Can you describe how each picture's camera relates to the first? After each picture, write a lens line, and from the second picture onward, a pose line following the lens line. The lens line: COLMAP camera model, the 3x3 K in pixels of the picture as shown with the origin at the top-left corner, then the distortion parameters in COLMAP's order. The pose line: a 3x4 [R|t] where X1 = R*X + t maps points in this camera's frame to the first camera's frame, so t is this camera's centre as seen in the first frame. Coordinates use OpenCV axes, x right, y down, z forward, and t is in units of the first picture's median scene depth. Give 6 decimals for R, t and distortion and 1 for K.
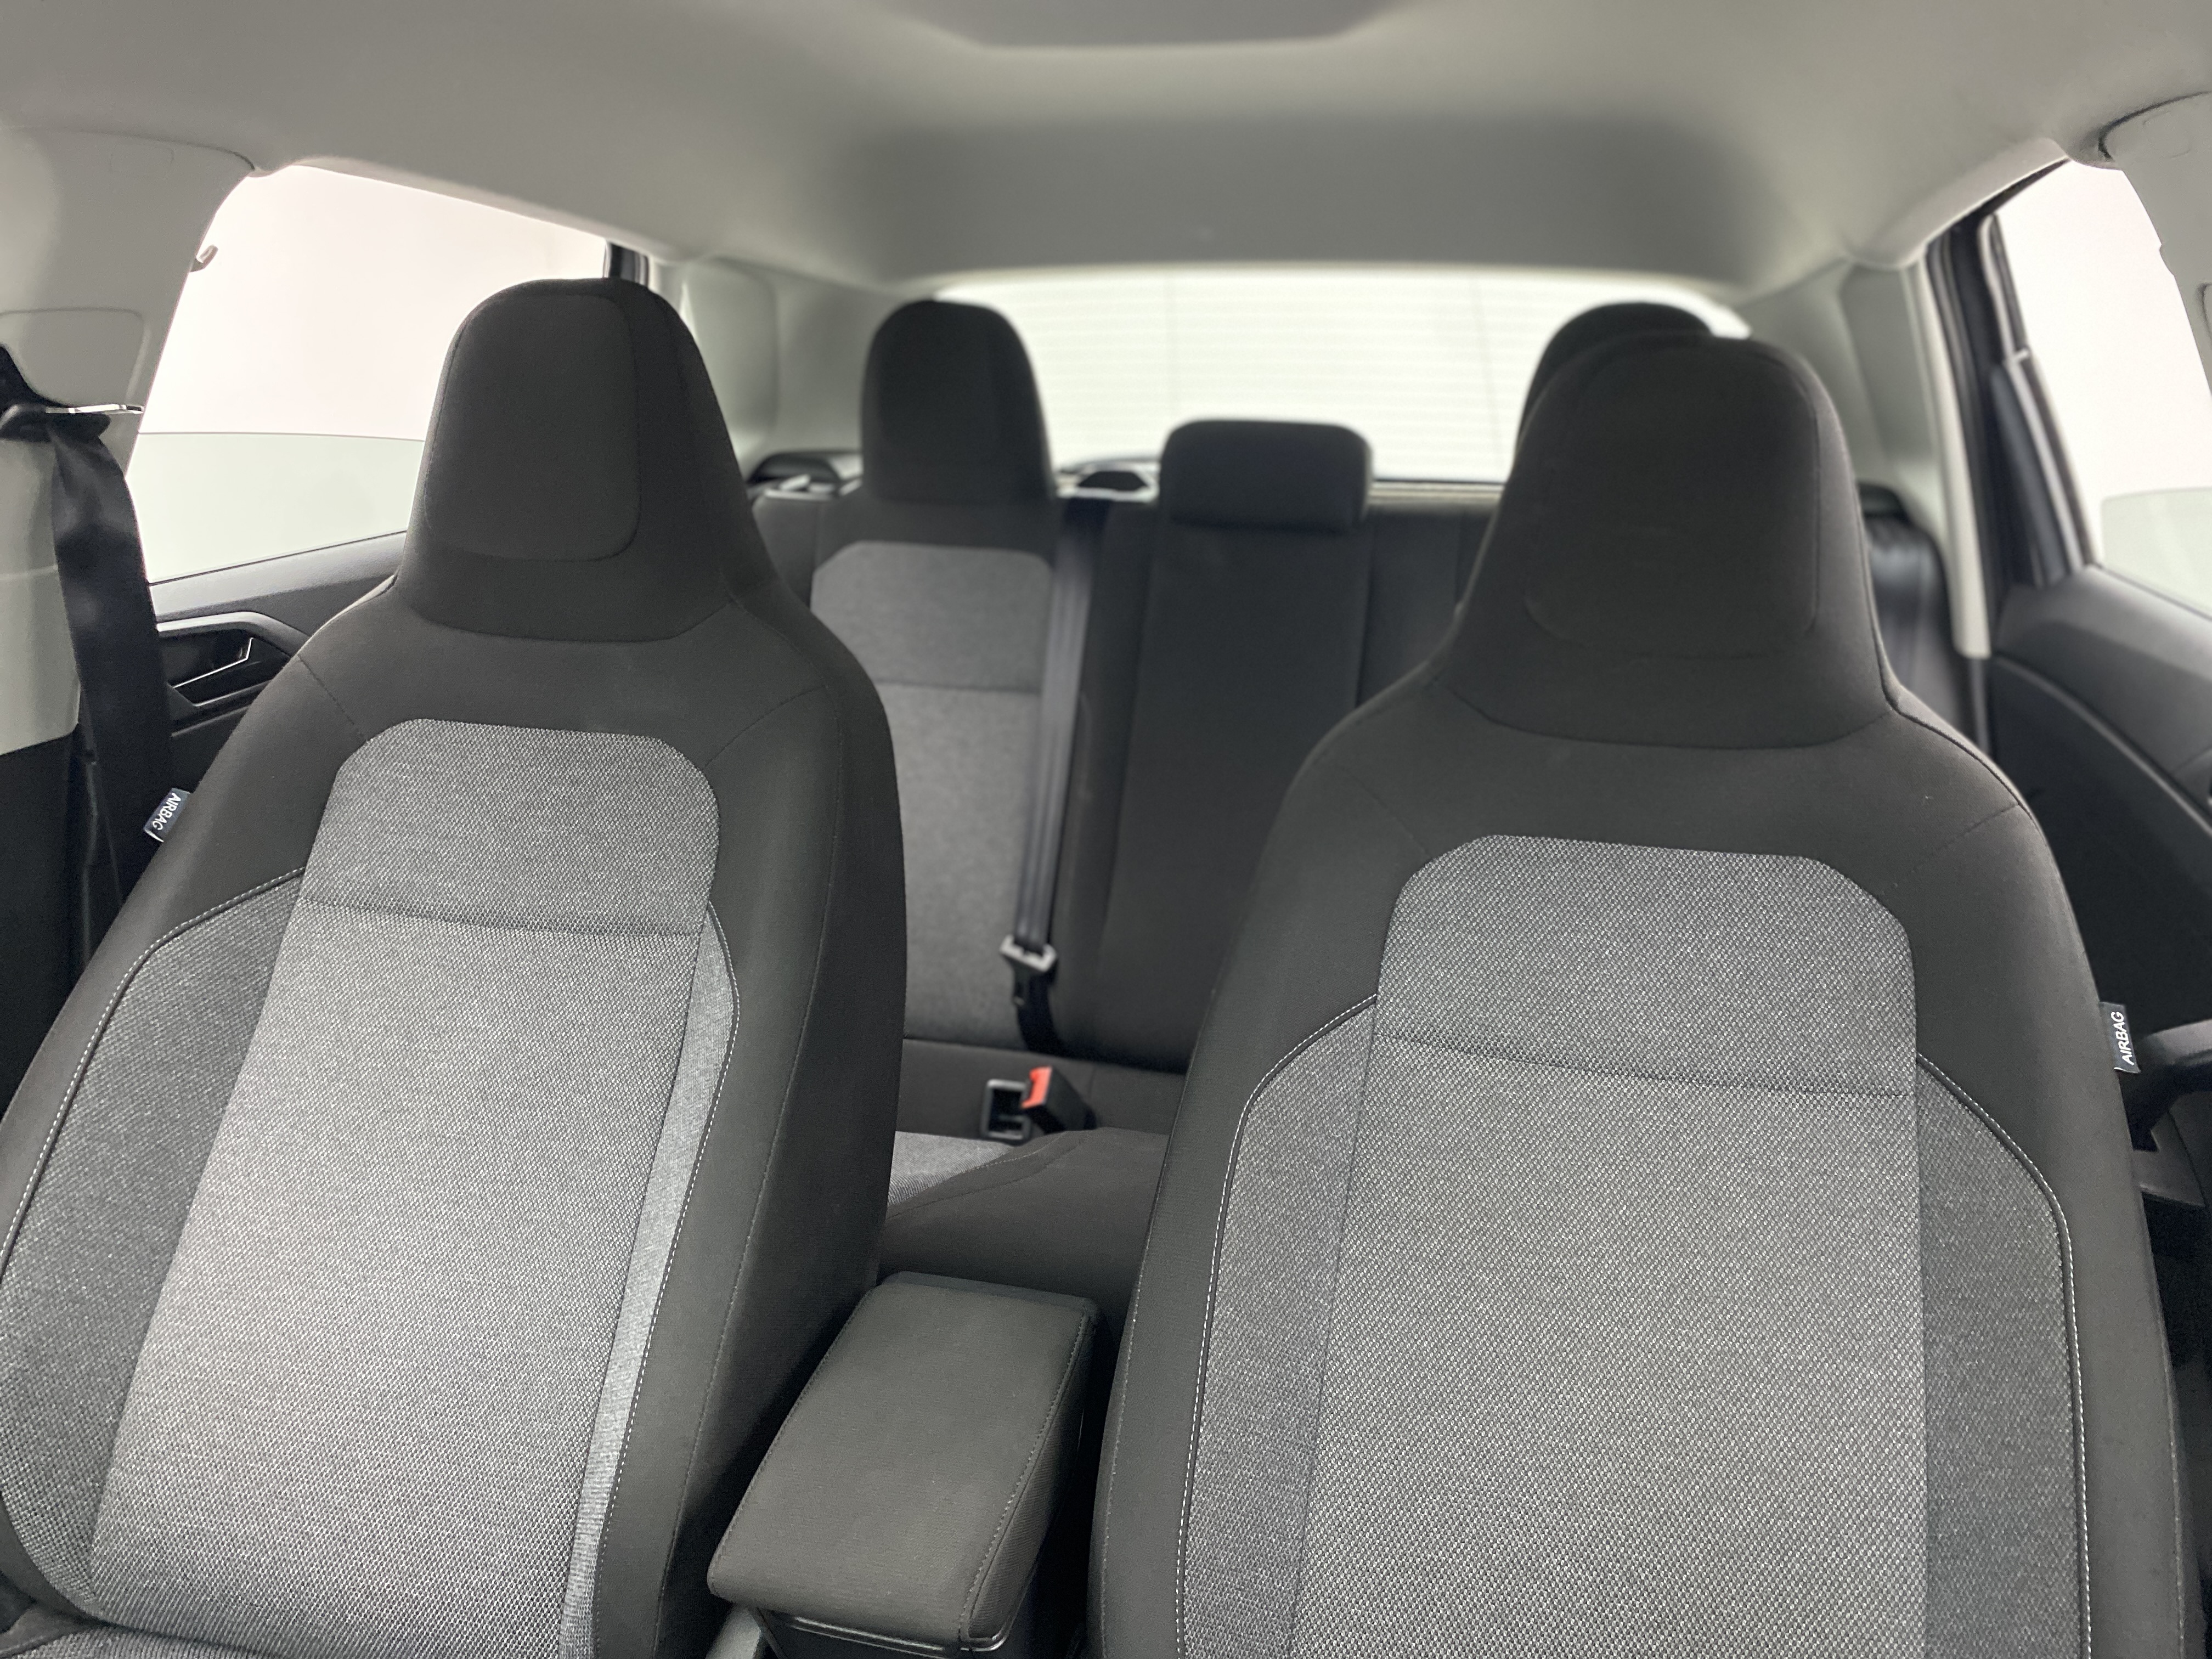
lens RADIAL K [[1707.5, 0, 1106.0], [0, 1707.5, 829.5], [0, 0, 1]] dist [0.087712, -0.154498]
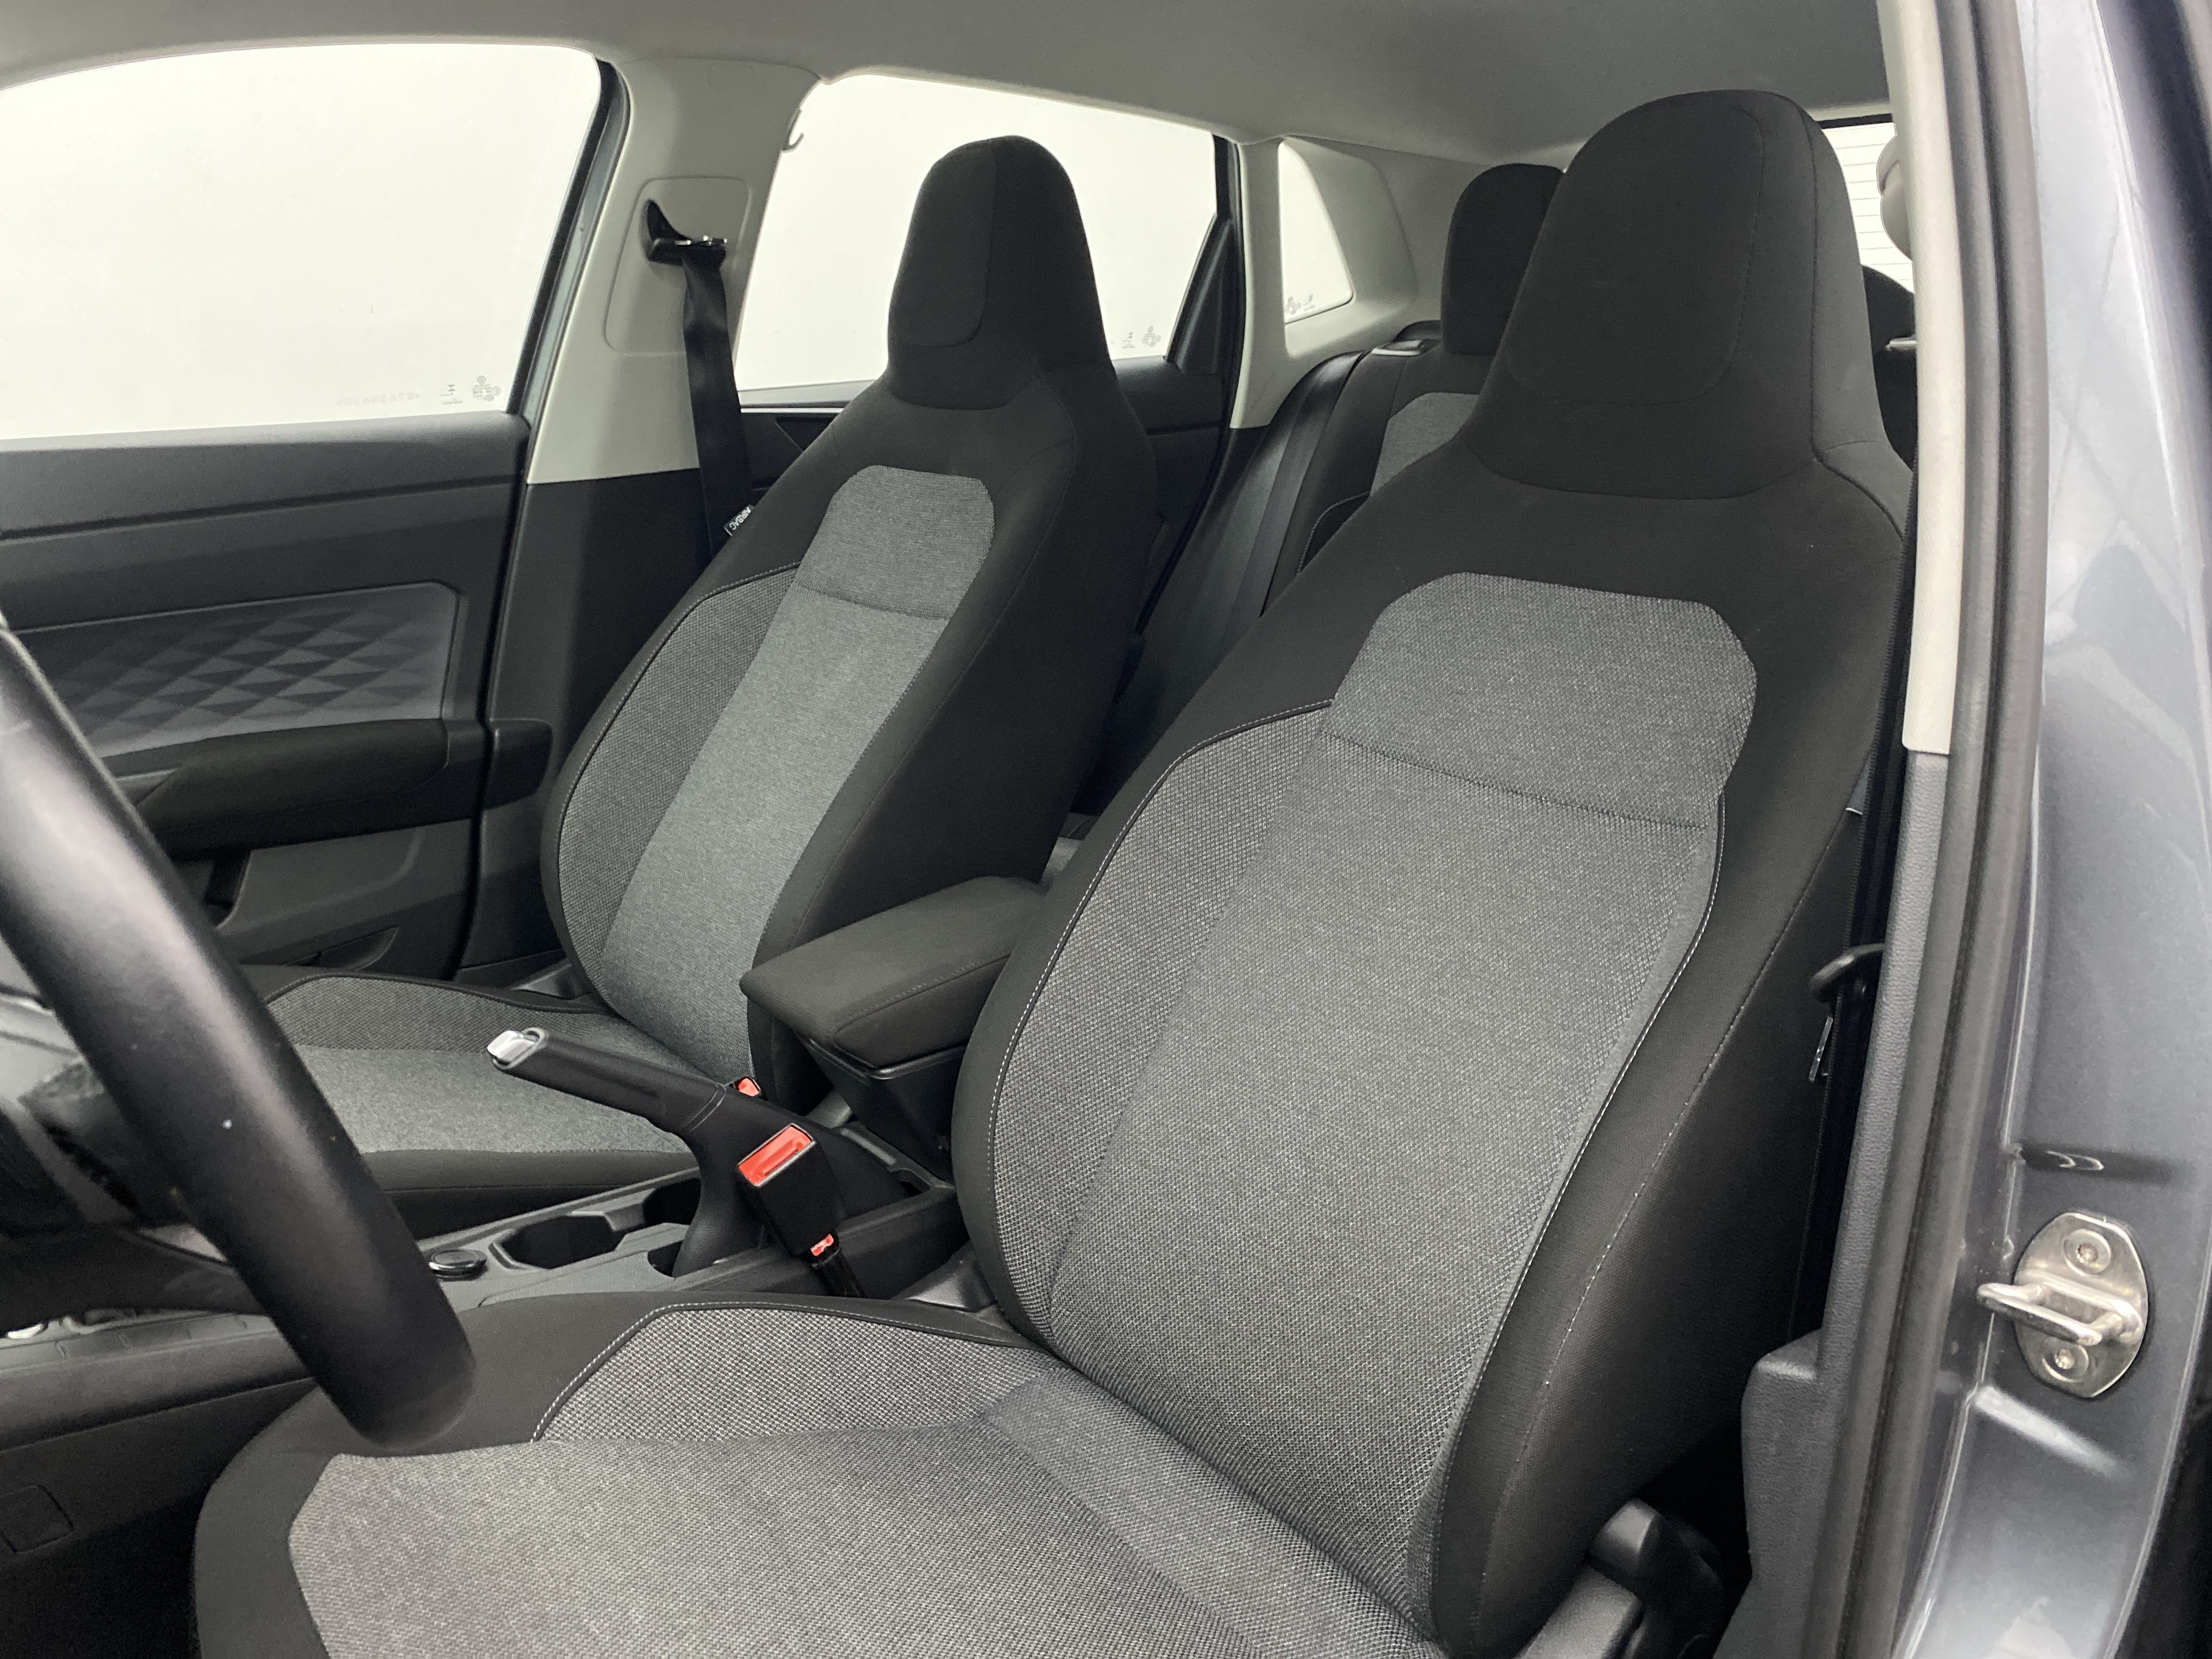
lens RADIAL K [[1707.5, 0, 1106.0], [0, 1707.5, 829.5], [0, 0, 1]] dist [0.087712, -0.154498]
pose [[0.795355, 0.155738, -0.585796, 0.670740], [-0.145424, 0.987231, 0.065016, 0.120088], [0.588441, 0.033478, 0.807847, -0.022281]]
